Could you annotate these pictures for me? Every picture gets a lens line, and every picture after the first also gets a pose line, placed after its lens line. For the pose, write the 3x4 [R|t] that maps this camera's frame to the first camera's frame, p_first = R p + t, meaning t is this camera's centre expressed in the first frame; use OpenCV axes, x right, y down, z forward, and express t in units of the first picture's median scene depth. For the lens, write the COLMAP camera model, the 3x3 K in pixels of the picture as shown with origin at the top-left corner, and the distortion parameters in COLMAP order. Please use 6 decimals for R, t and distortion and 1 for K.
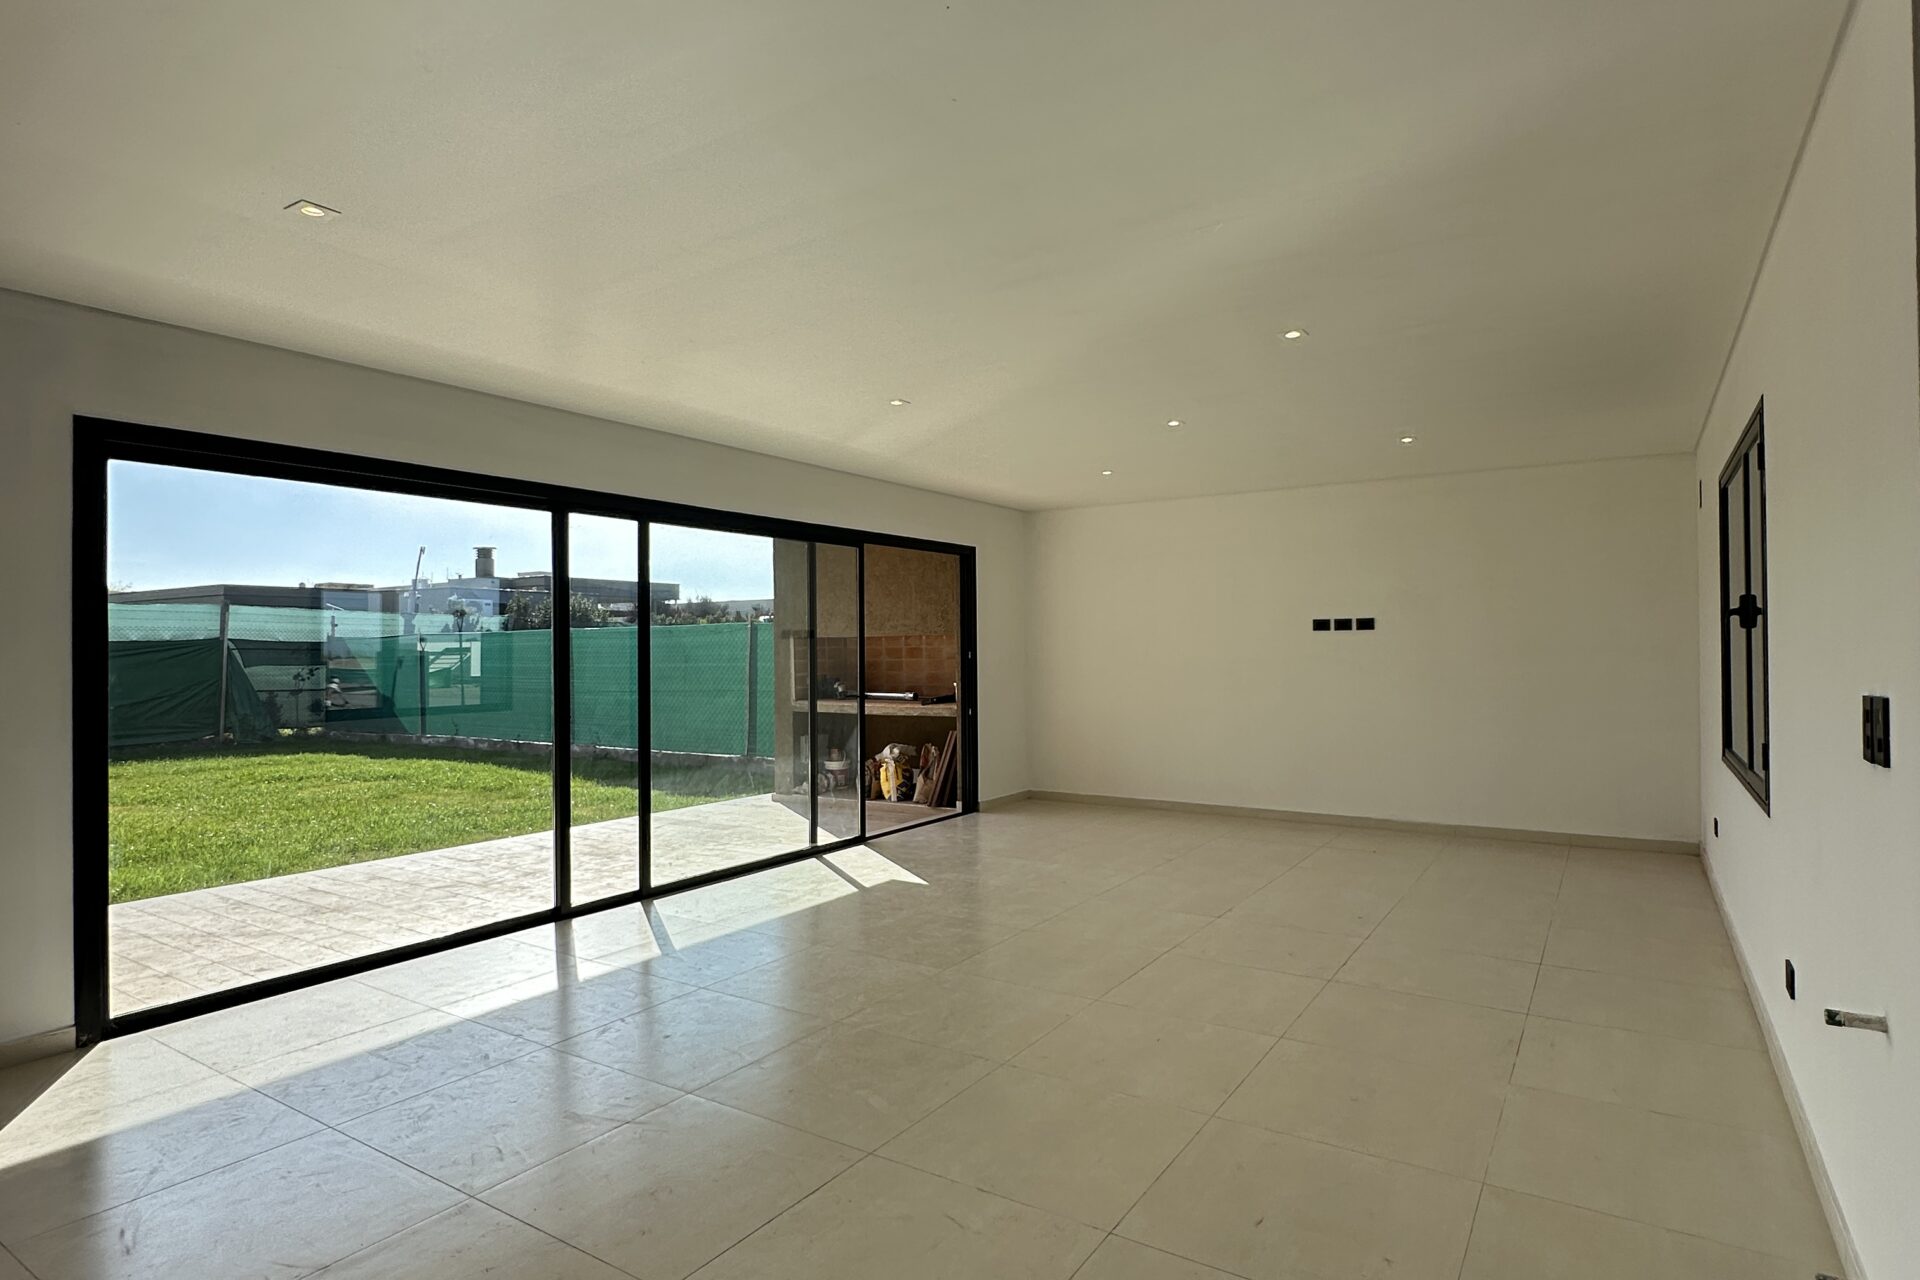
lens RADIAL K [[1022.5, 0, 960.0], [0, 1022.5, 640.0], [0, 0, 1]] dist [-0.001584, -0.000485]
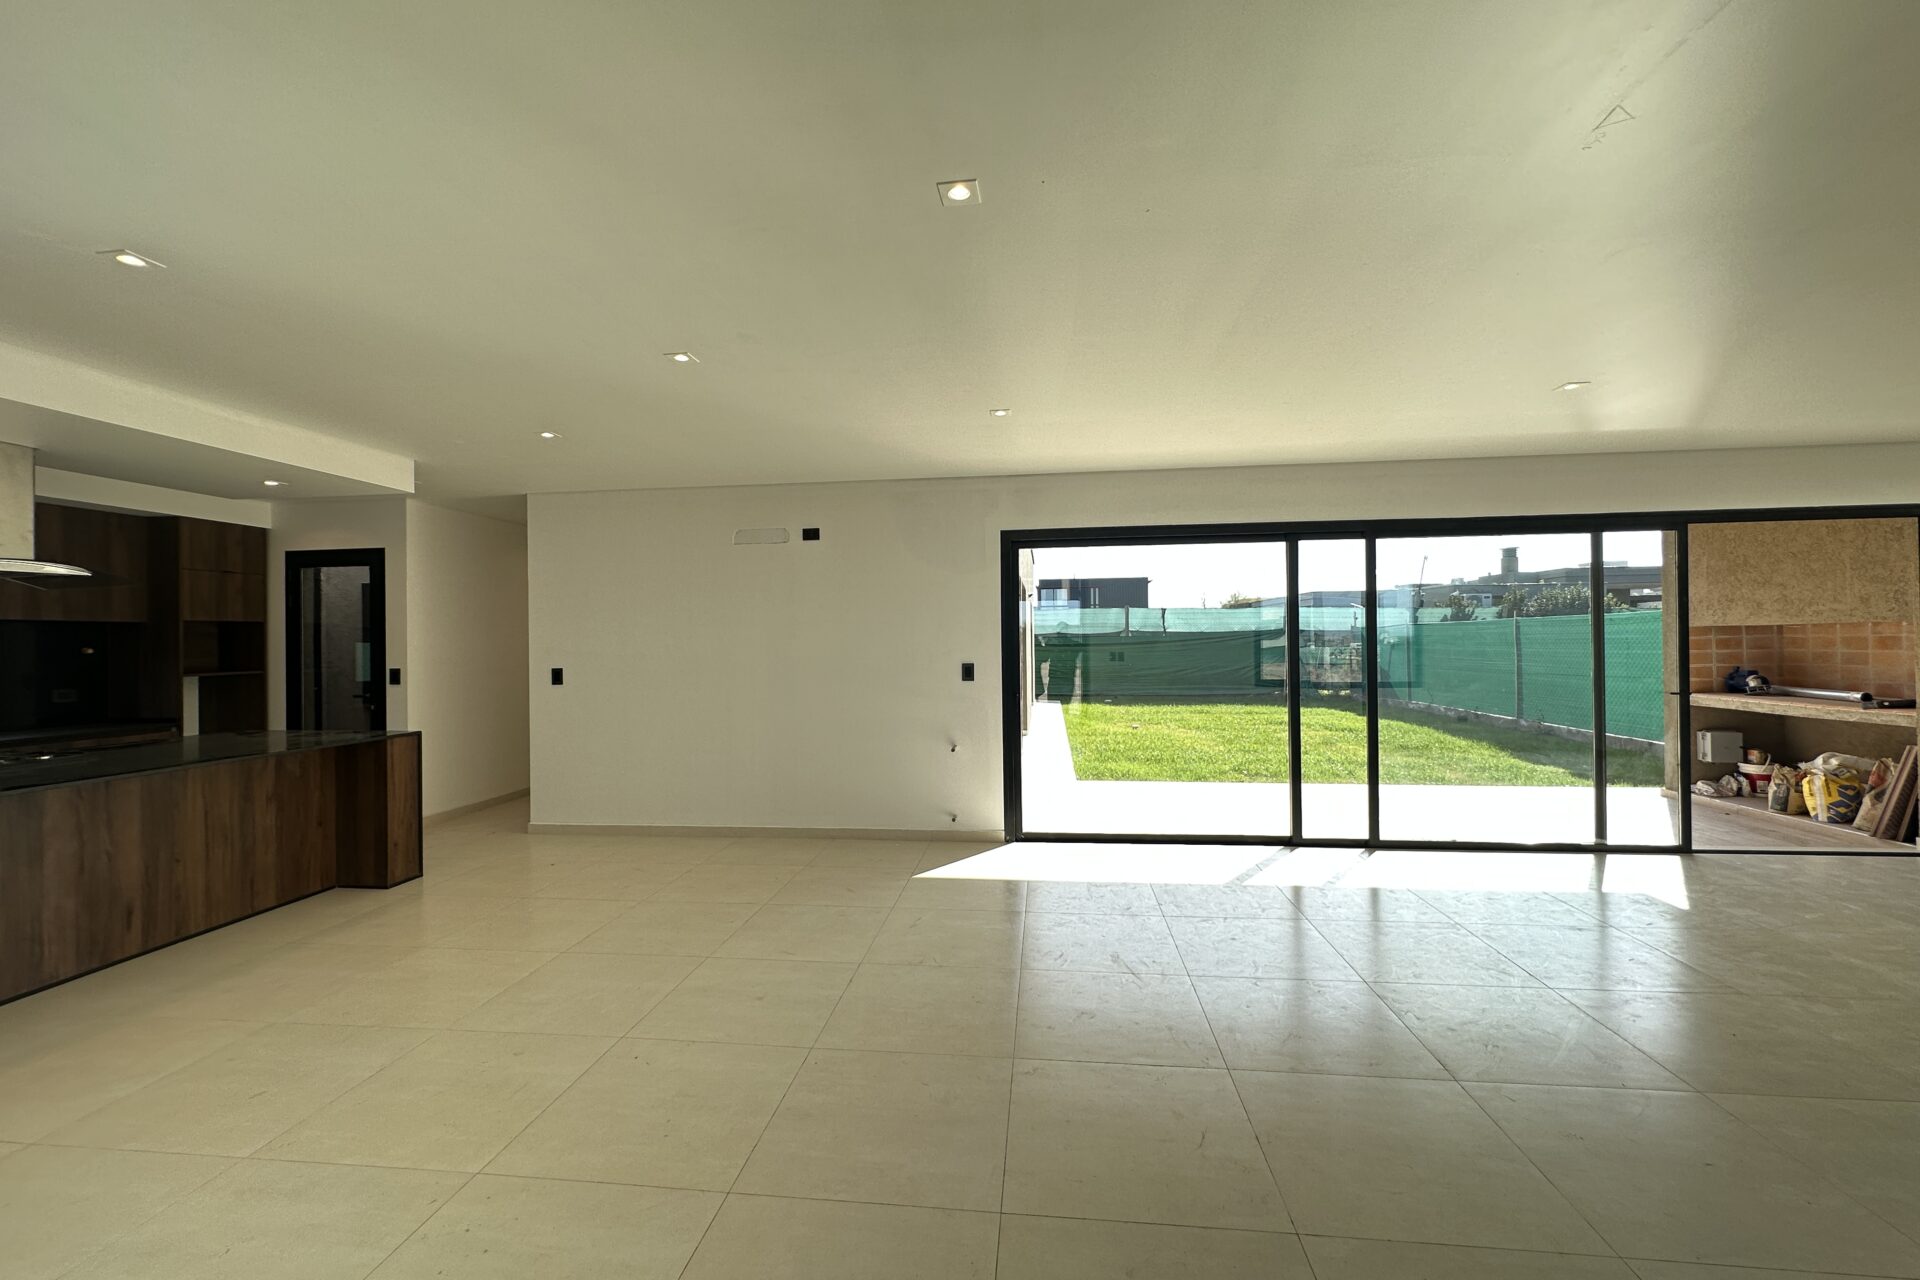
lens RADIAL K [[765.9, 0, 960.0], [0, 765.9, 640.0], [0, 0, 1]] dist [-0.001400, -0.000339]
pose [[0.446242, 0.001577, -0.894911, 0.177489], [0.015726, 0.999830, 0.009603, -0.007279], [0.894774, -0.018359, 0.446141, 0.094847]]
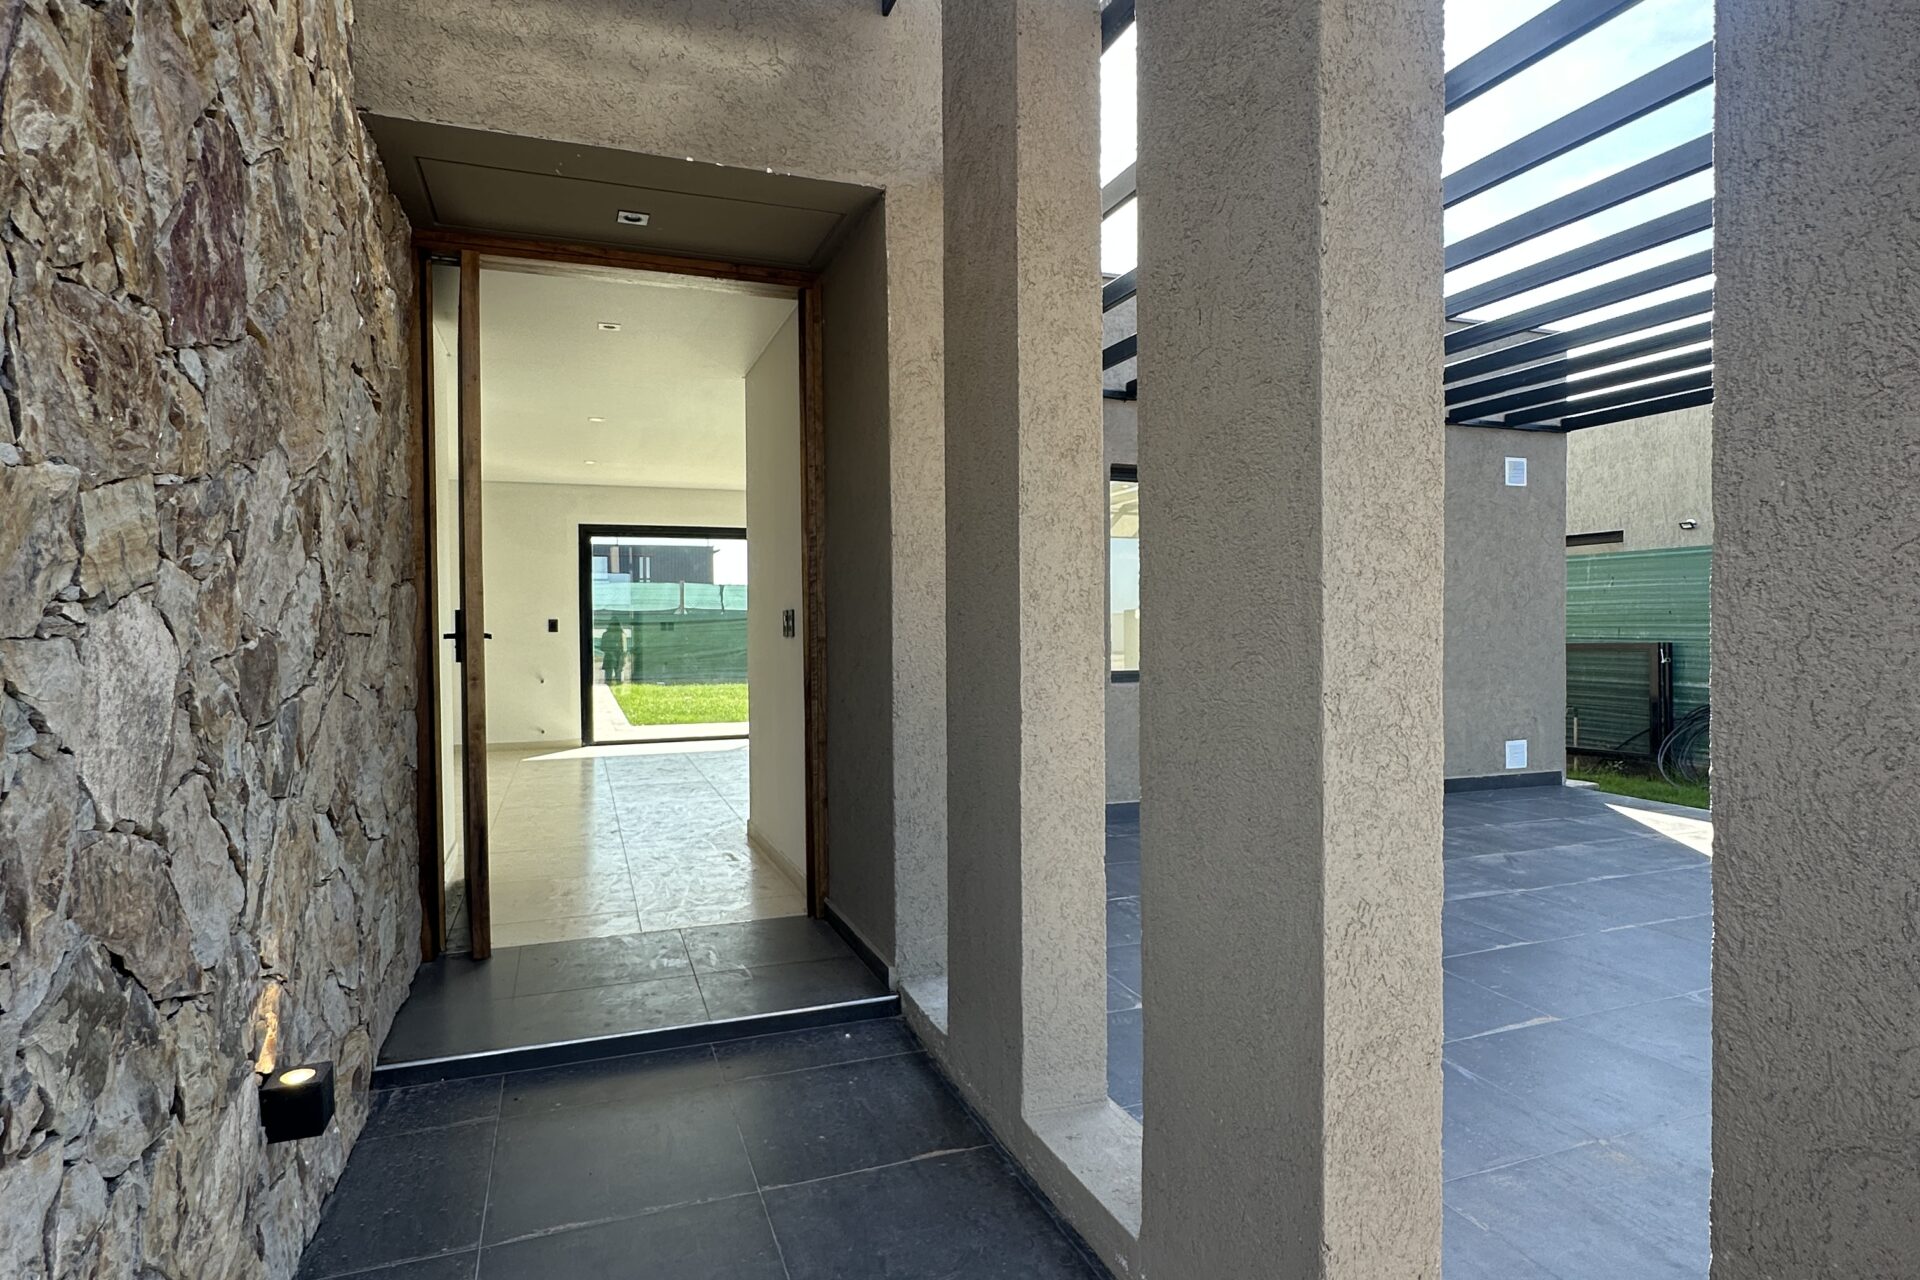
lens RADIAL K [[1022.5, 0, 960.0], [0, 1022.5, 640.0], [0, 0, 1]] dist [-0.001584, -0.000485]
pose [[0.804936, 0.011540, -0.593249, 0.638925], [0.005215, 0.999635, 0.026521, 0.011813], [0.593339, -0.024442, 0.804582, -0.251033]]
